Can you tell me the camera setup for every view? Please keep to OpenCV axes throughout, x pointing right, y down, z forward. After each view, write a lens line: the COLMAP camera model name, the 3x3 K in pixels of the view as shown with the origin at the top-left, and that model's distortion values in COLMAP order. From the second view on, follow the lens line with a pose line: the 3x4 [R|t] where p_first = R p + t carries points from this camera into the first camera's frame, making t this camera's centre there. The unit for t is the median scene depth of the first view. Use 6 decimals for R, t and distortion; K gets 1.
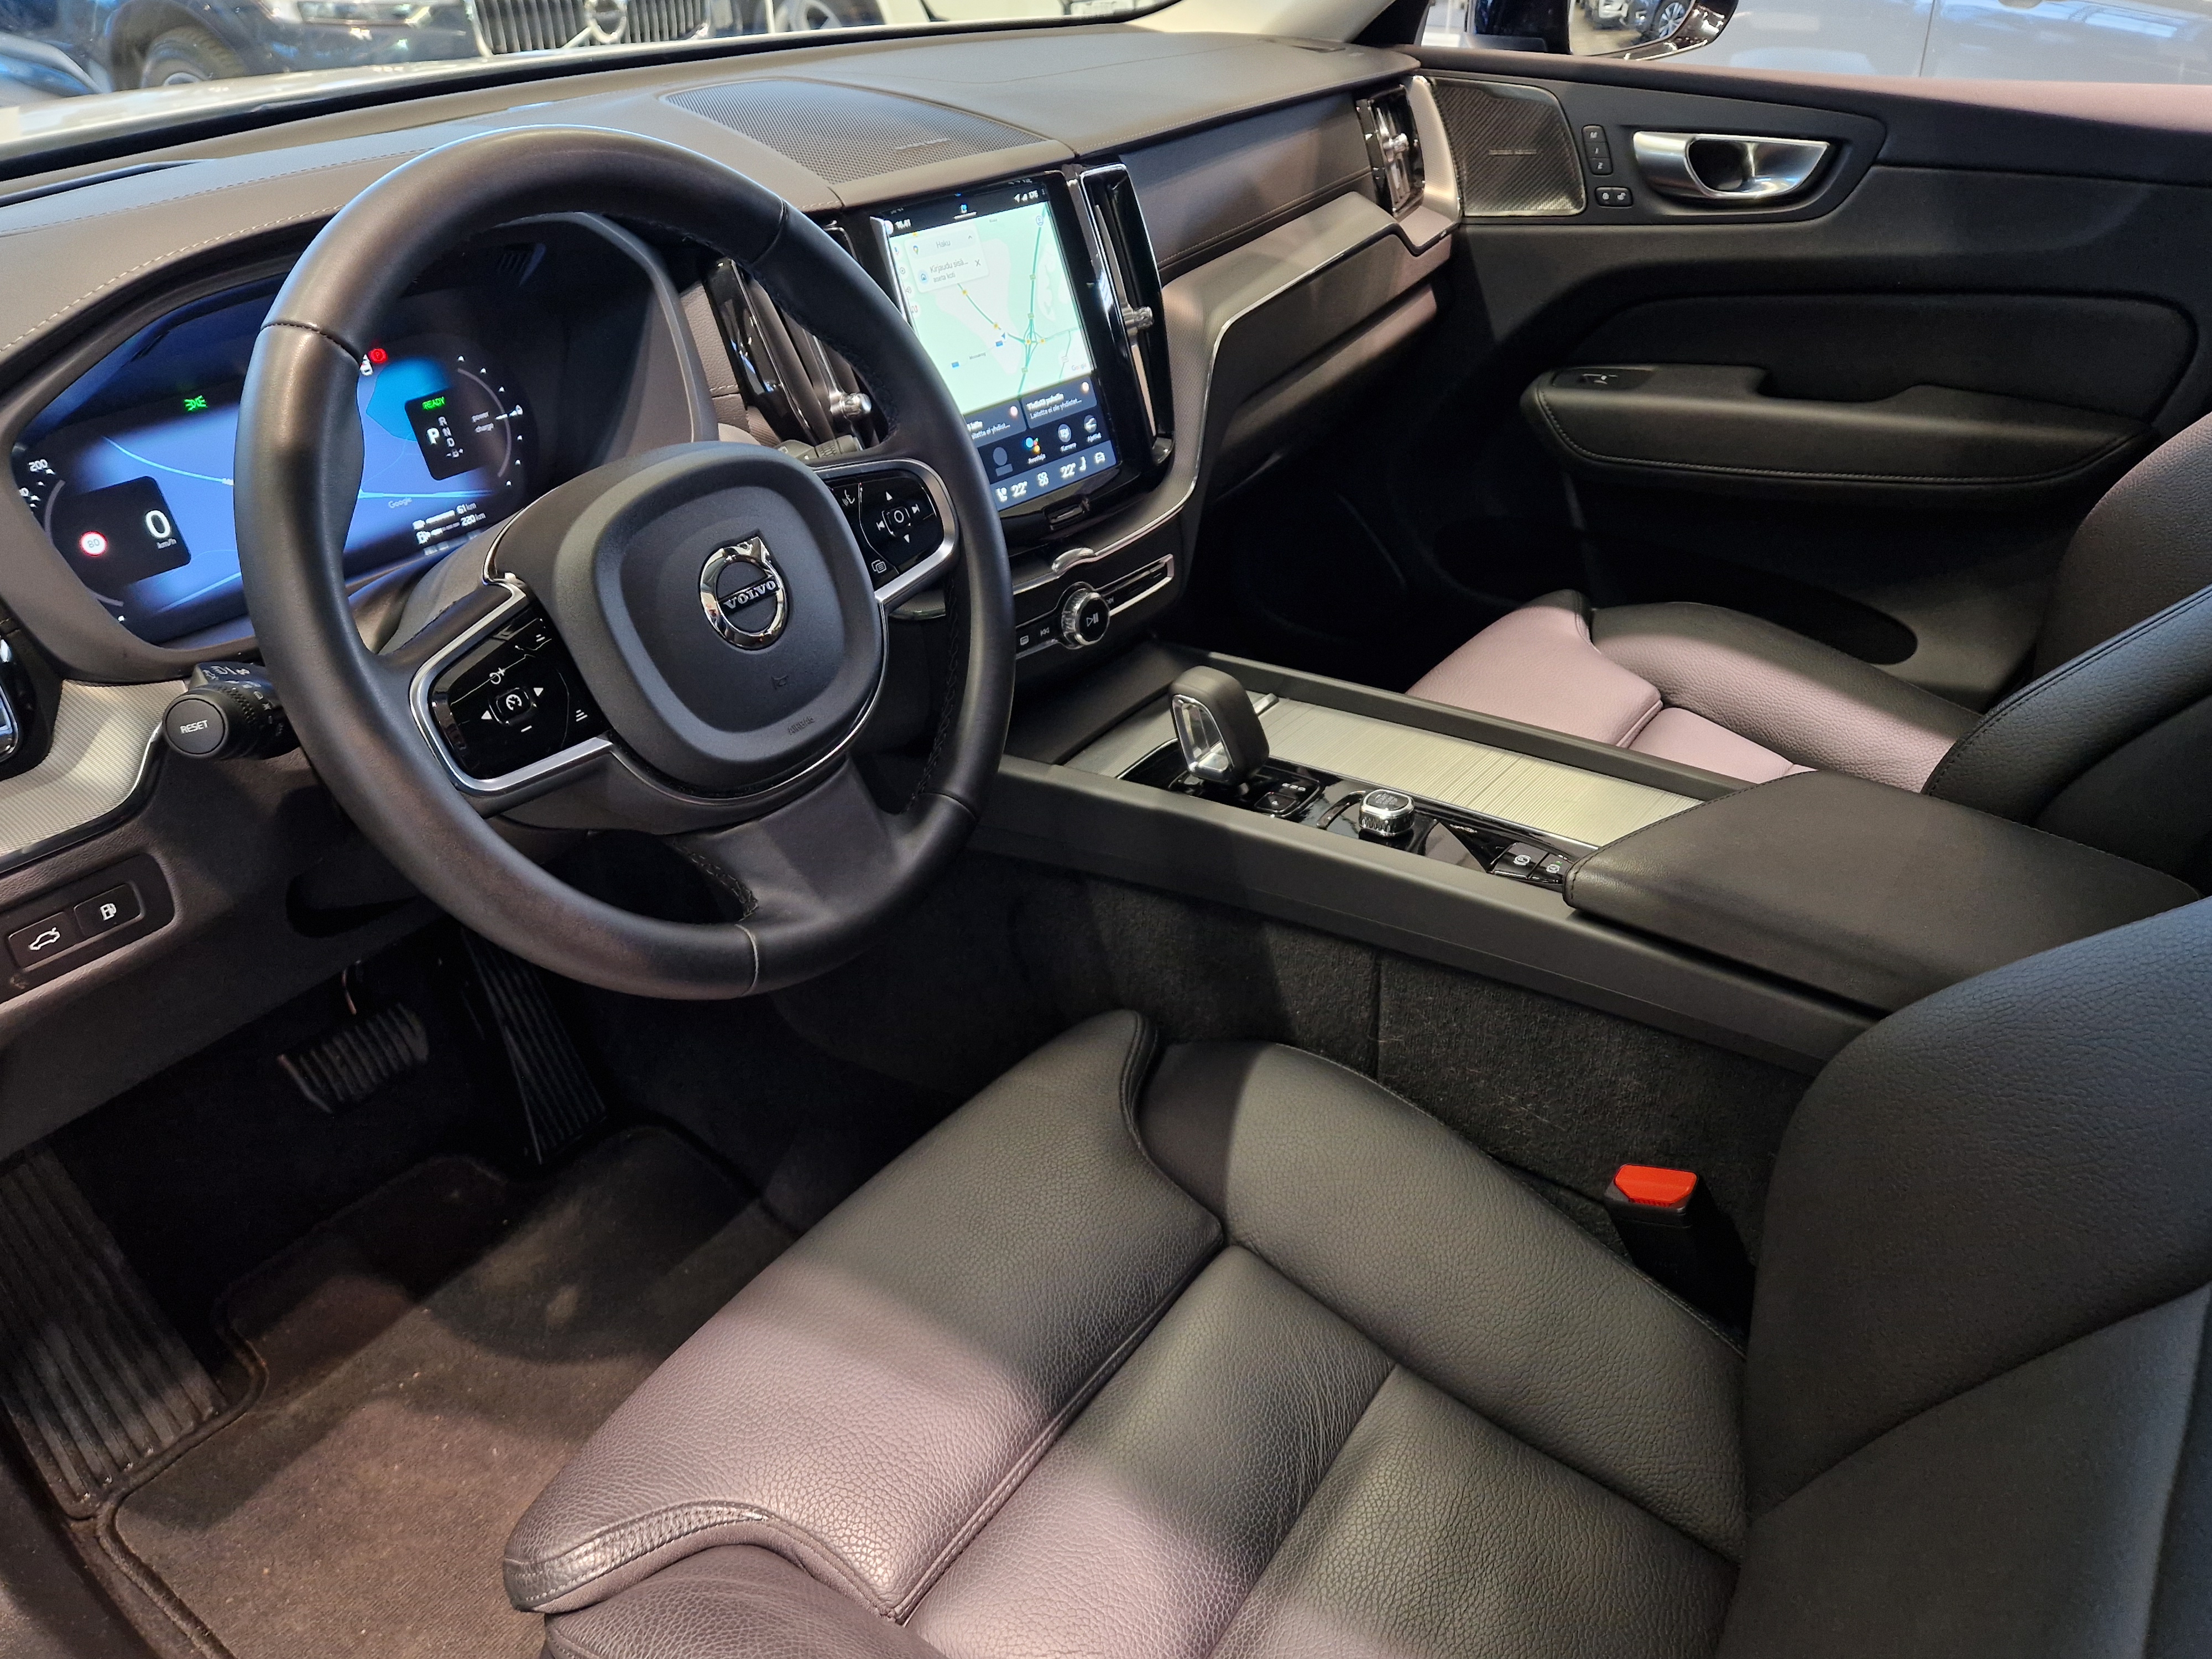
lens RADIAL K [[1577.5, 0, 1107.4], [0, 1577.5, 888.8], [0, 0, 1]] dist [0.056241, -0.057880]
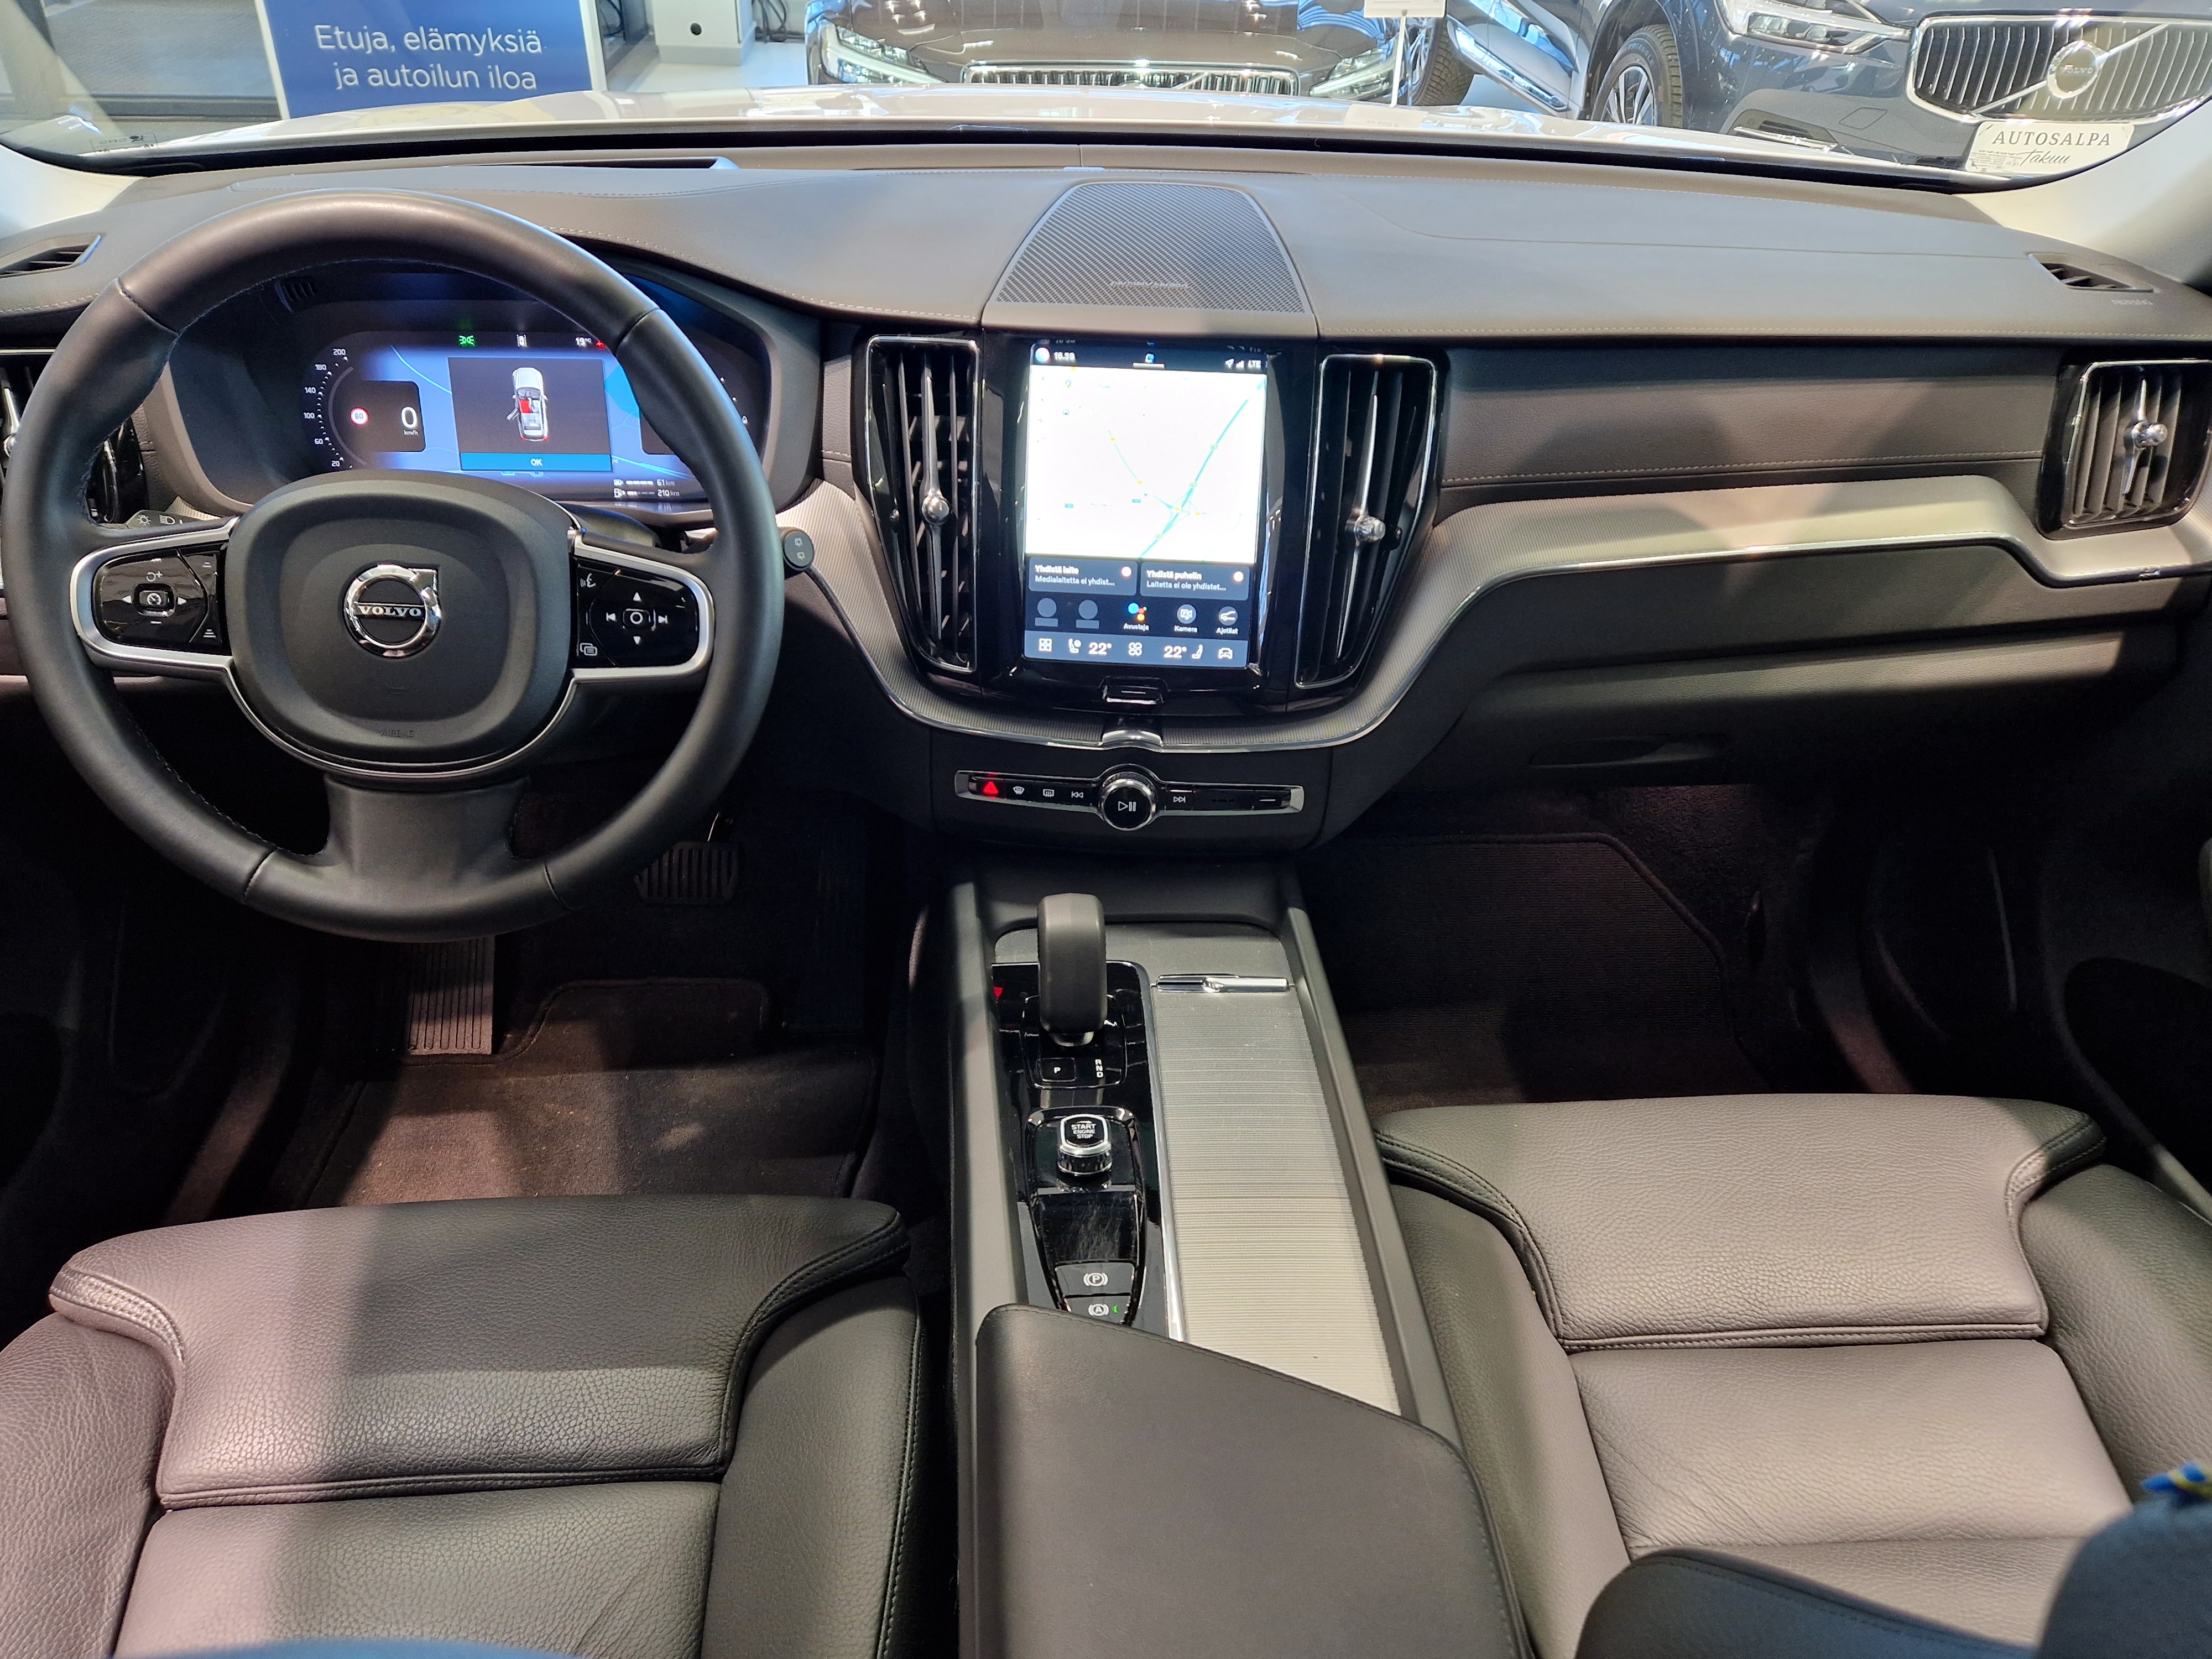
lens RADIAL K [[1523.4, 0, 1087.7], [0, 1523.4, 839.7], [0, 0, 1]] dist [0.115997, -0.169298]
pose [[0.641671, 0.443272, -0.625914, 0.562305], [-0.463782, 0.874223, 0.143666, -0.281658], [0.610872, 0.198101, 0.766545, 0.323239]]
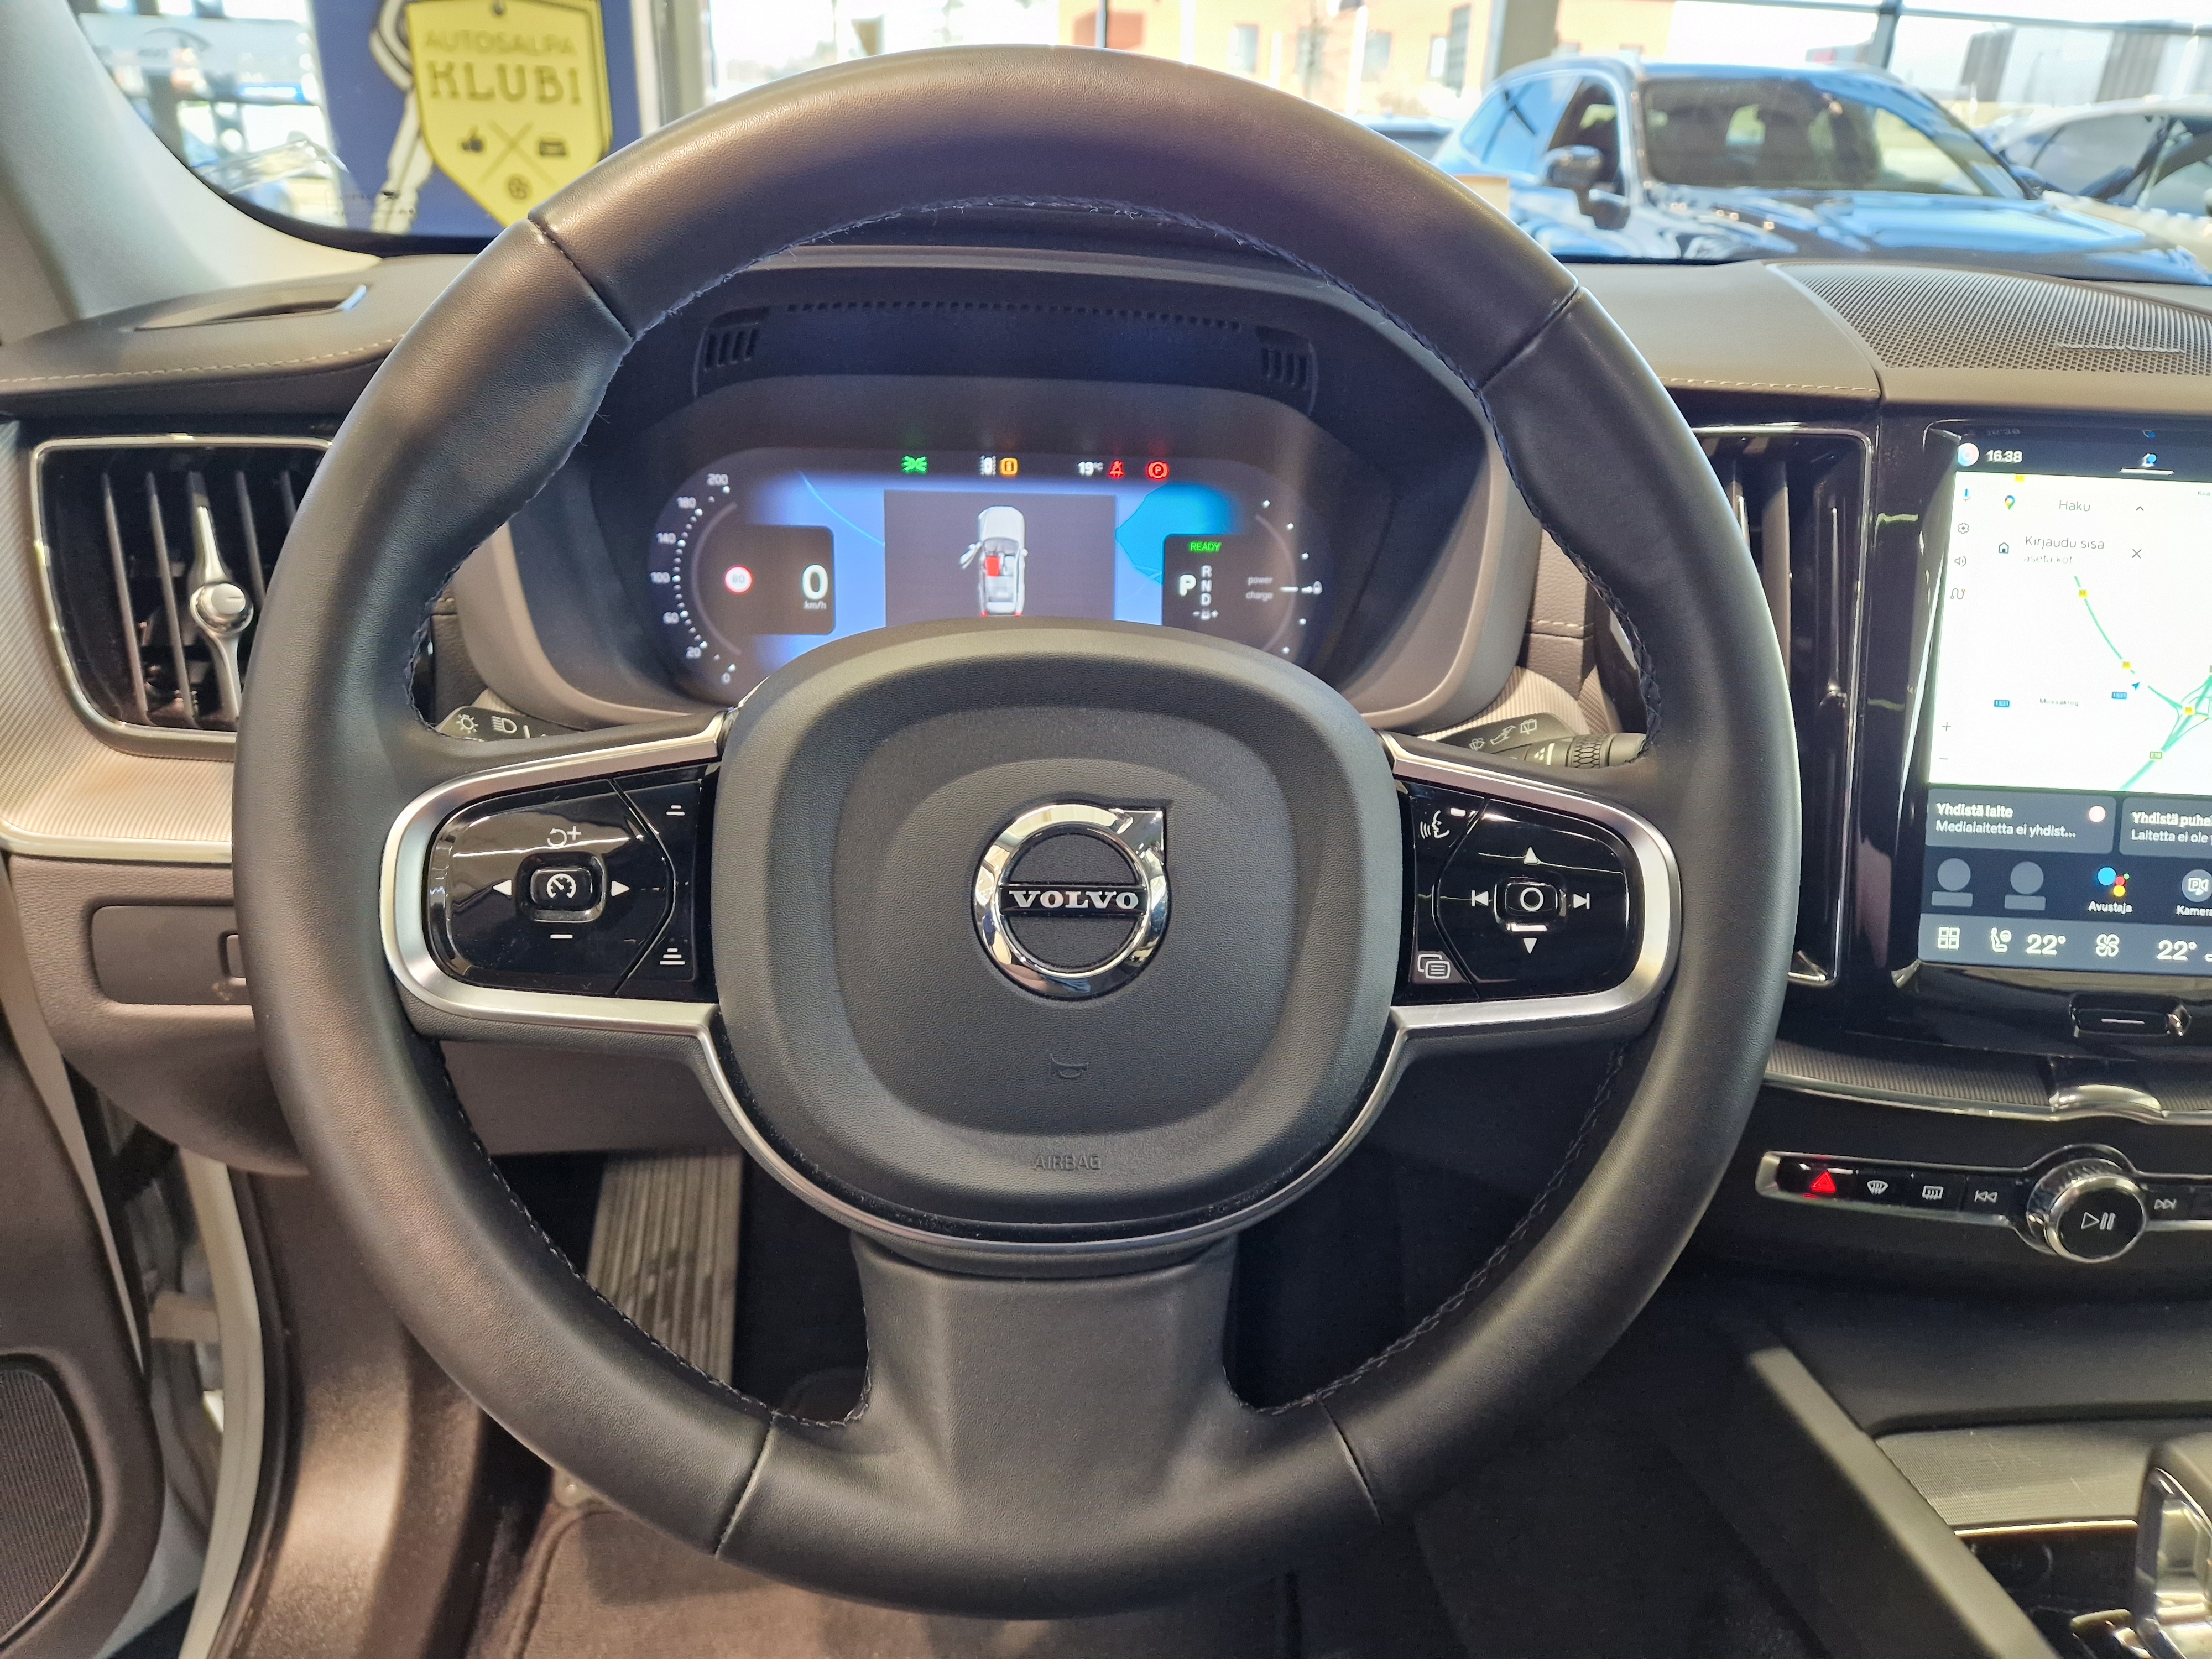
lens RADIAL K [[1495.0, 0, 1102.5], [0, 1495.0, 855.5], [0, 0, 1]] dist [0.057550, -0.051363]
pose [[0.657190, 0.350599, -0.667219, 0.069127], [-0.462884, 0.886364, 0.009825, -0.135713], [0.594844, 0.302389, 0.744797, 0.413002]]
